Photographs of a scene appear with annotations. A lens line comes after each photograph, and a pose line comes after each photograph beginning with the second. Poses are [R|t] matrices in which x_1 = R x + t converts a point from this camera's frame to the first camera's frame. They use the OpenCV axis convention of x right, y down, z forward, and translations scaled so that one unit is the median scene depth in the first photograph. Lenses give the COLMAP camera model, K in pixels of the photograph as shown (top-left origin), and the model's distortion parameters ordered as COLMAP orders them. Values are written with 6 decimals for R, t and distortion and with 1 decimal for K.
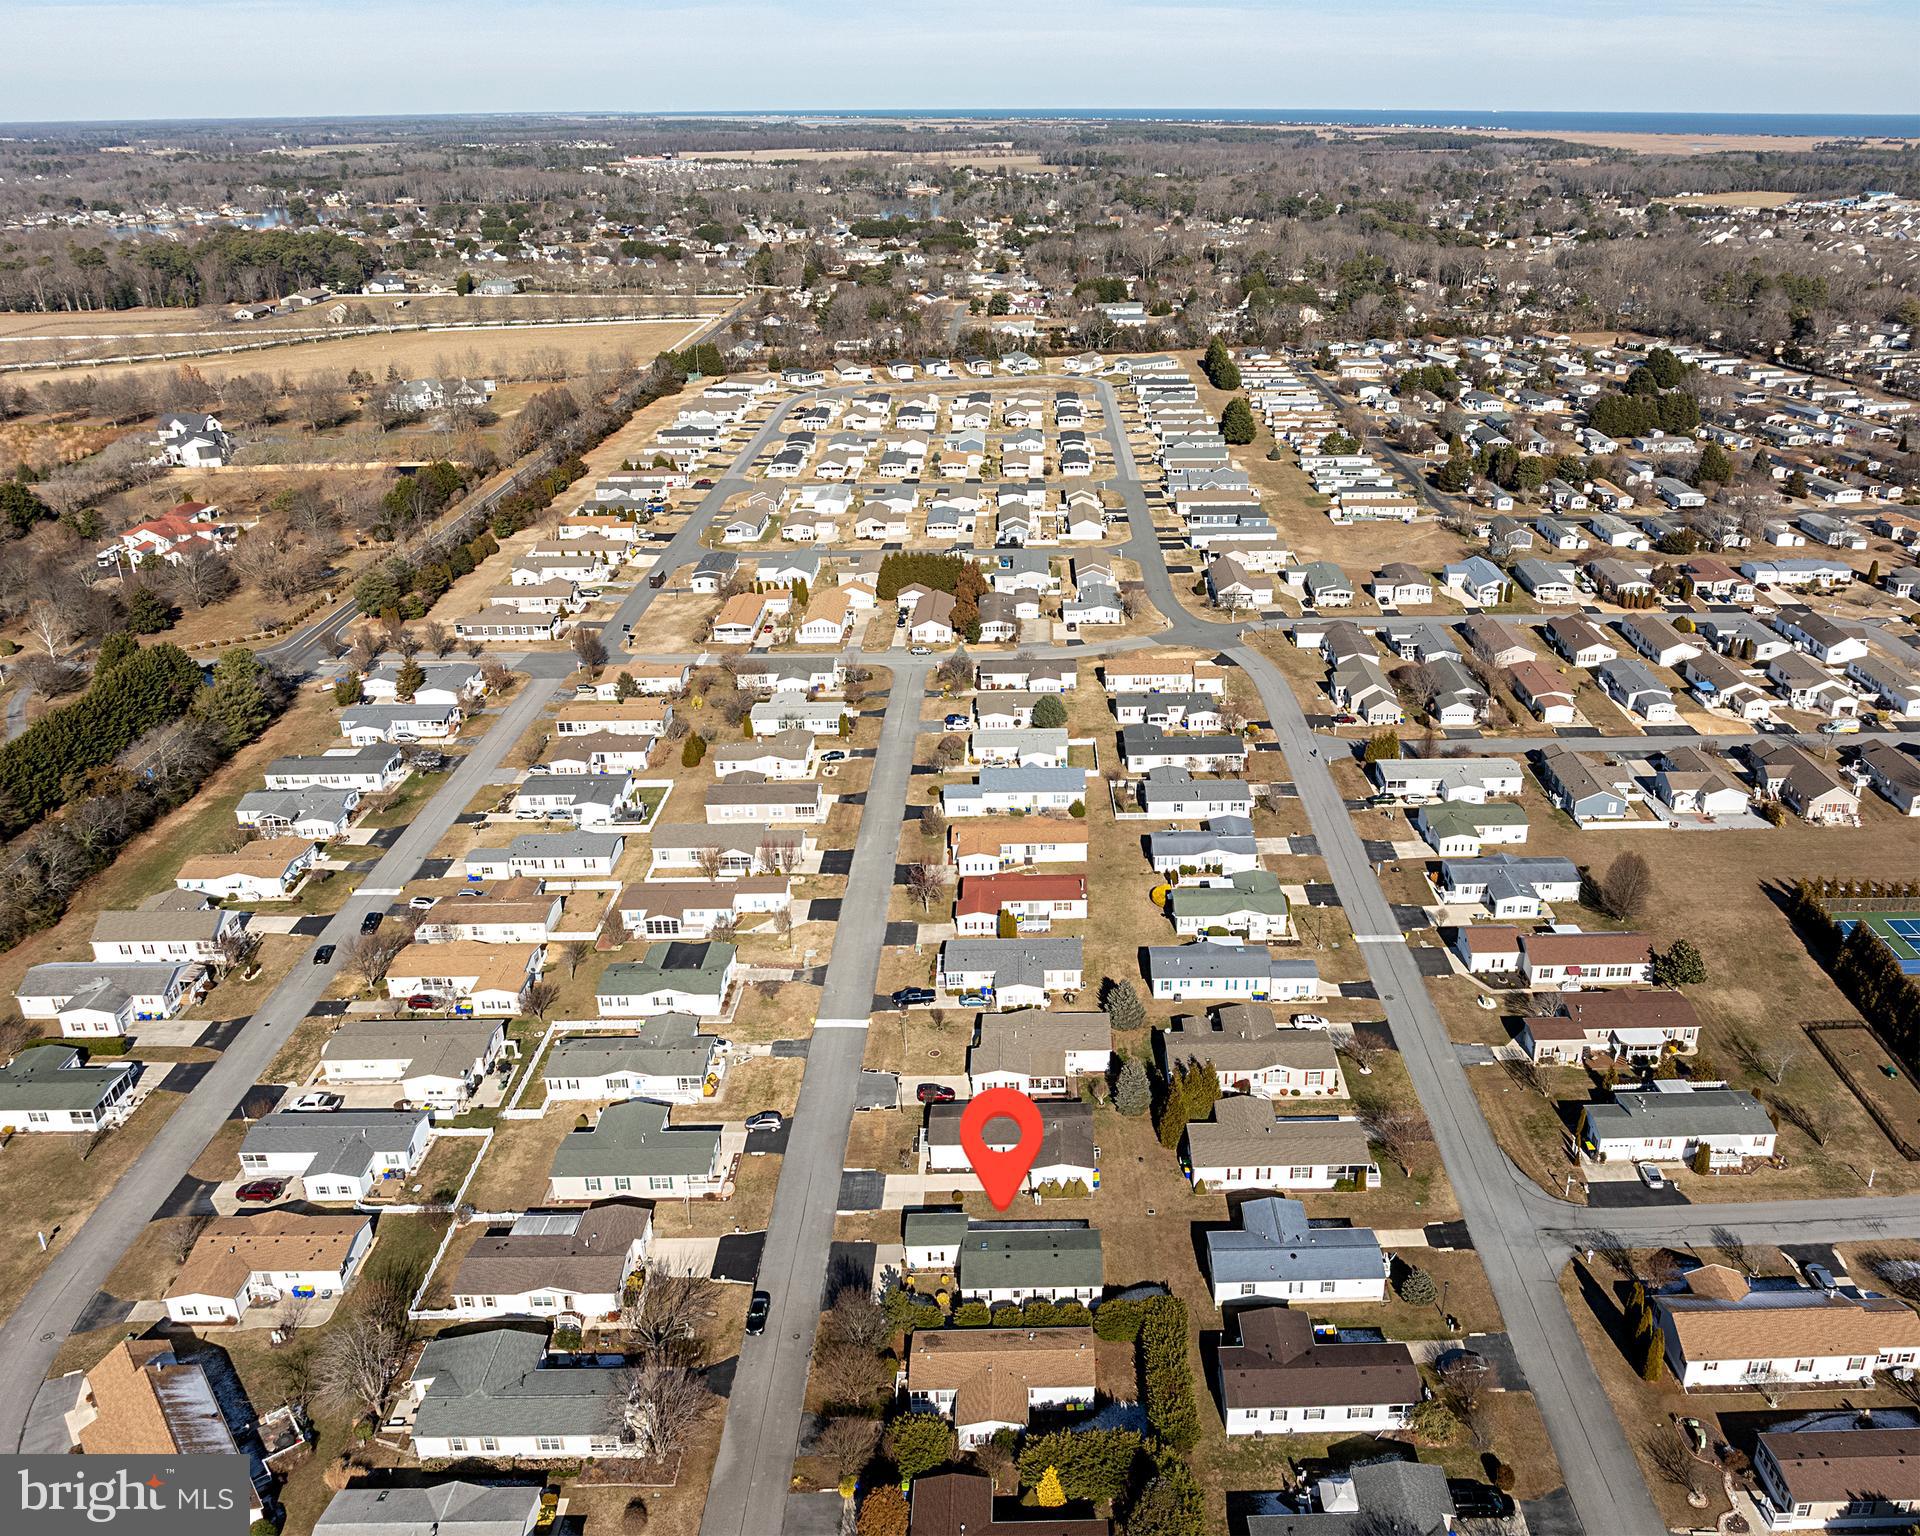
lens RADIAL K [[1549.1, 0, 1087.9], [0, 1549.1, 763.7], [0, 0, 1]] dist [-0.002894, -0.088970]
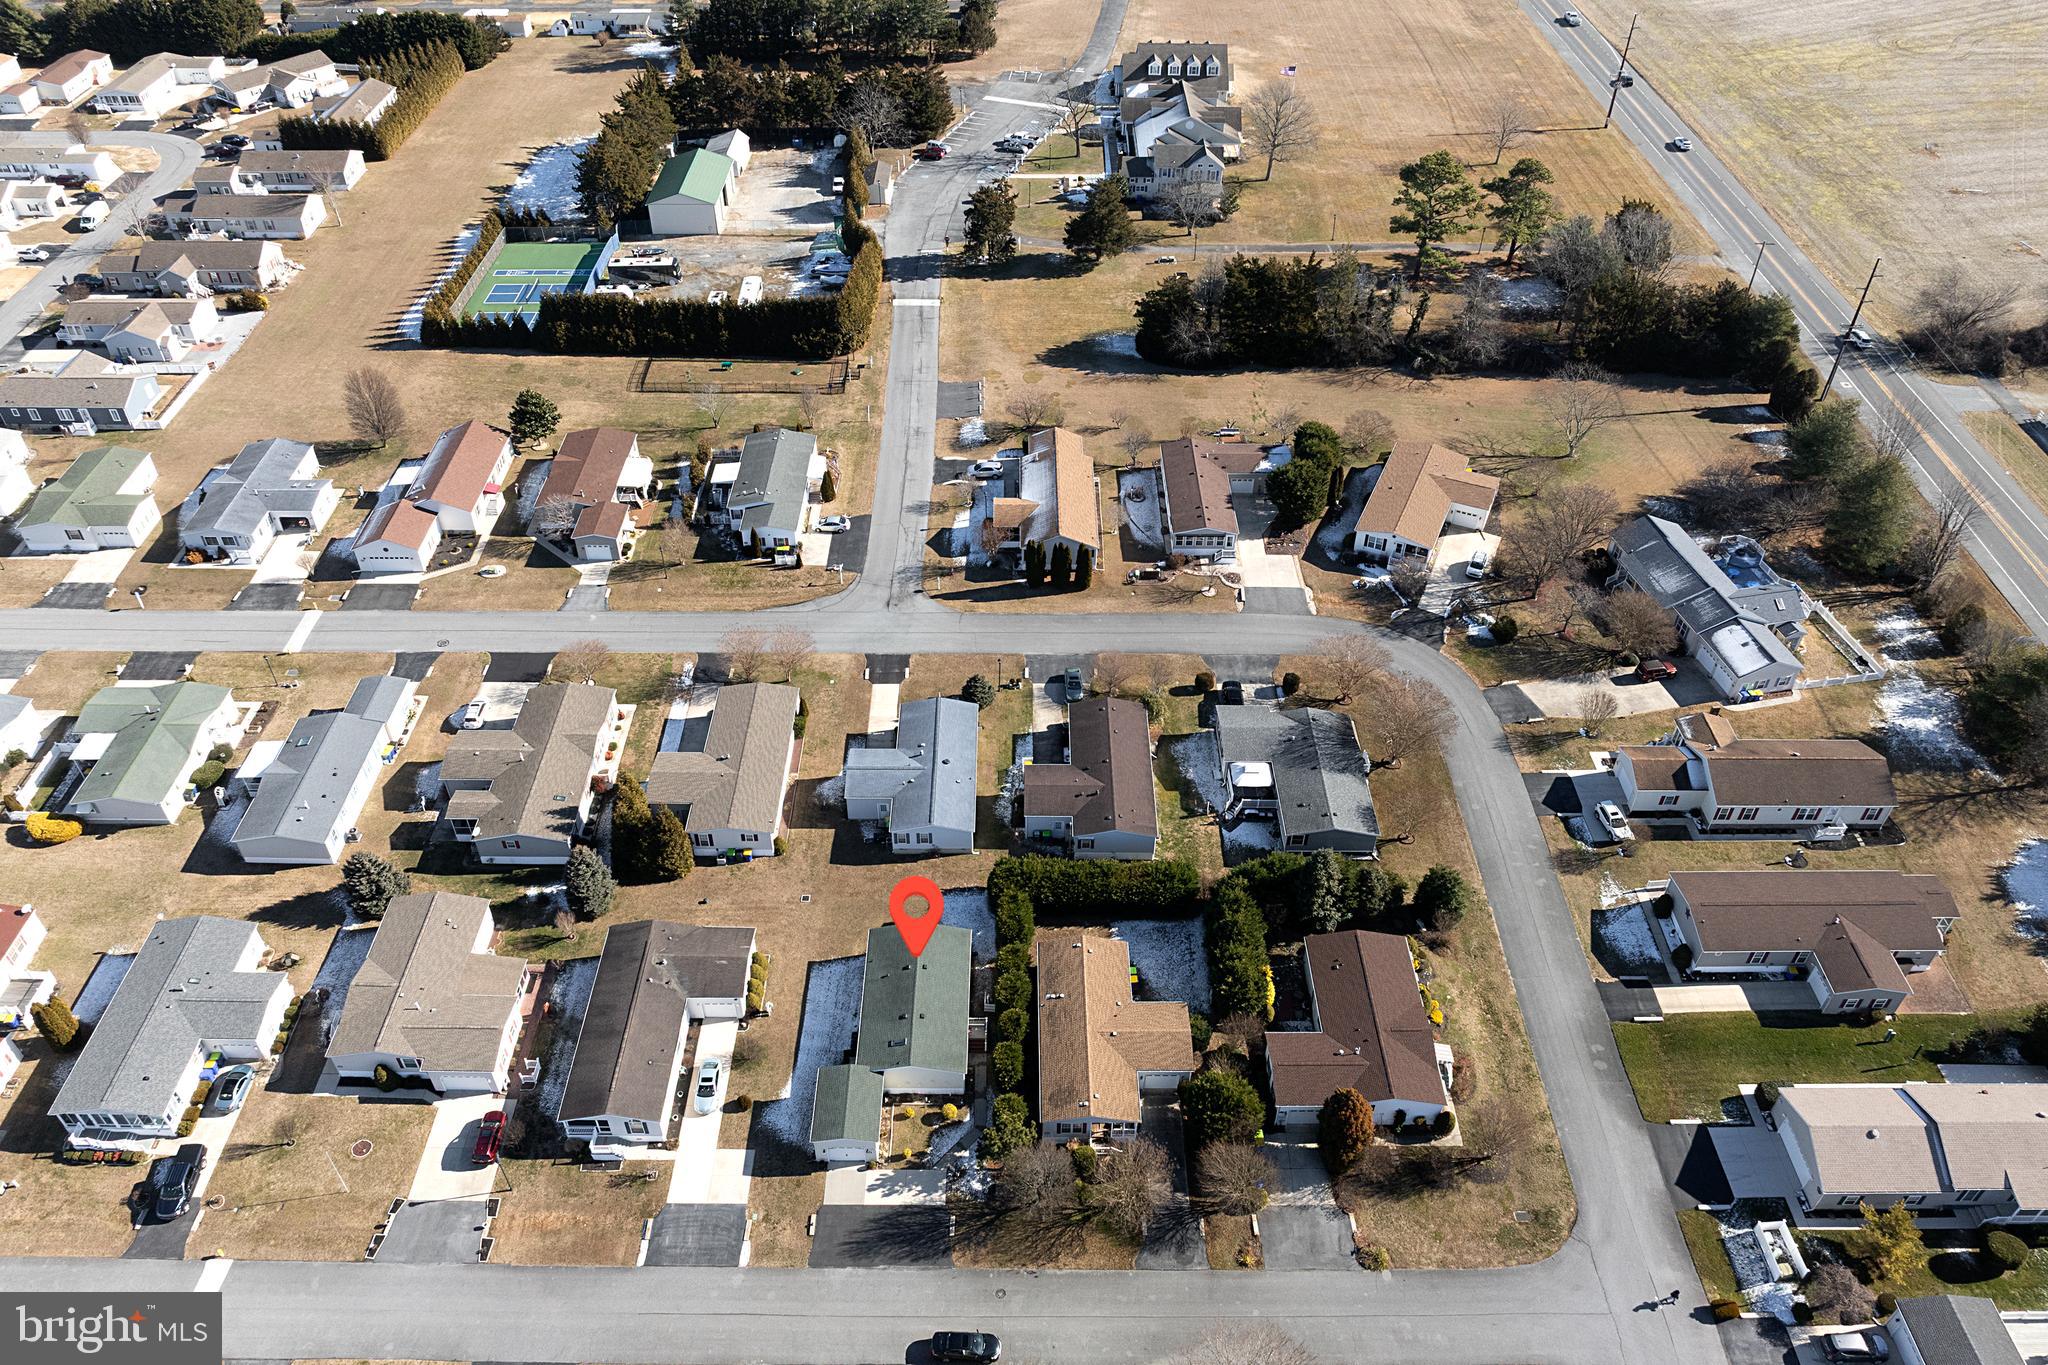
lens RADIAL K [[1458.3, 0, 1020.0], [0, 1458.3, 664.0], [0, 0, 1]] dist [-0.035167, 0.000613]
pose [[0.034467, -0.649632, 0.759467, -0.413826], [0.386644, 0.709414, 0.589269, -0.186889], [-0.921585, 0.273333, 0.275628, 0.589534]]
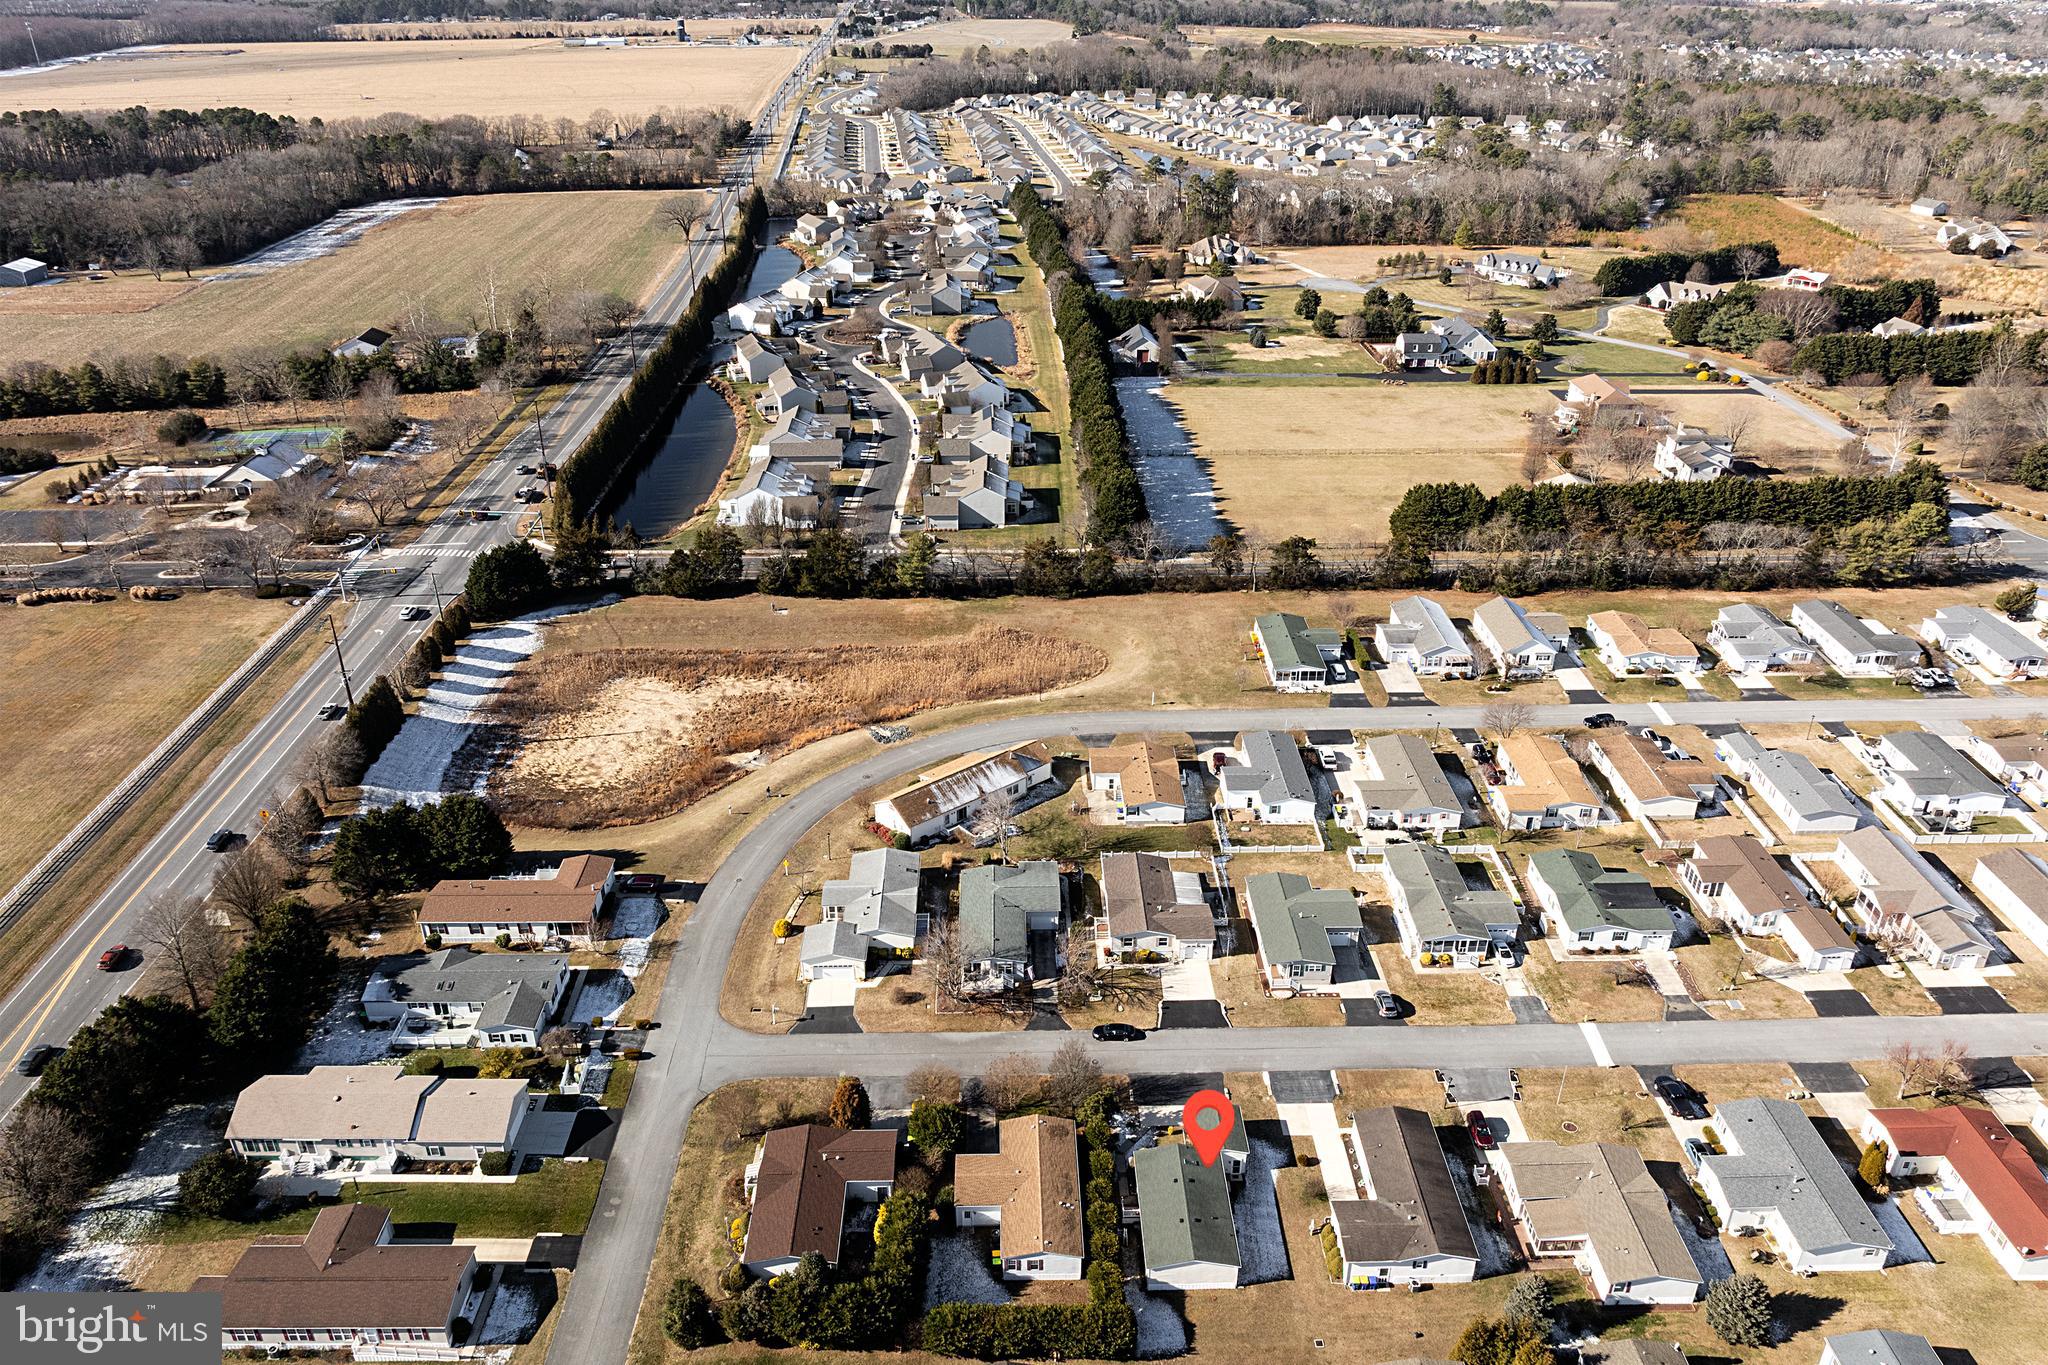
lens RADIAL K [[1458.3, 0, 1020.0], [0, 1458.3, 664.0], [0, 0, 1]] dist [-0.035167, 0.000613]
pose [[-0.020518, 0.451413, -0.892079, 0.504458], [-0.392769, 0.816891, 0.422400, -0.233977], [0.919408, 0.359047, 0.160540, 0.550079]]
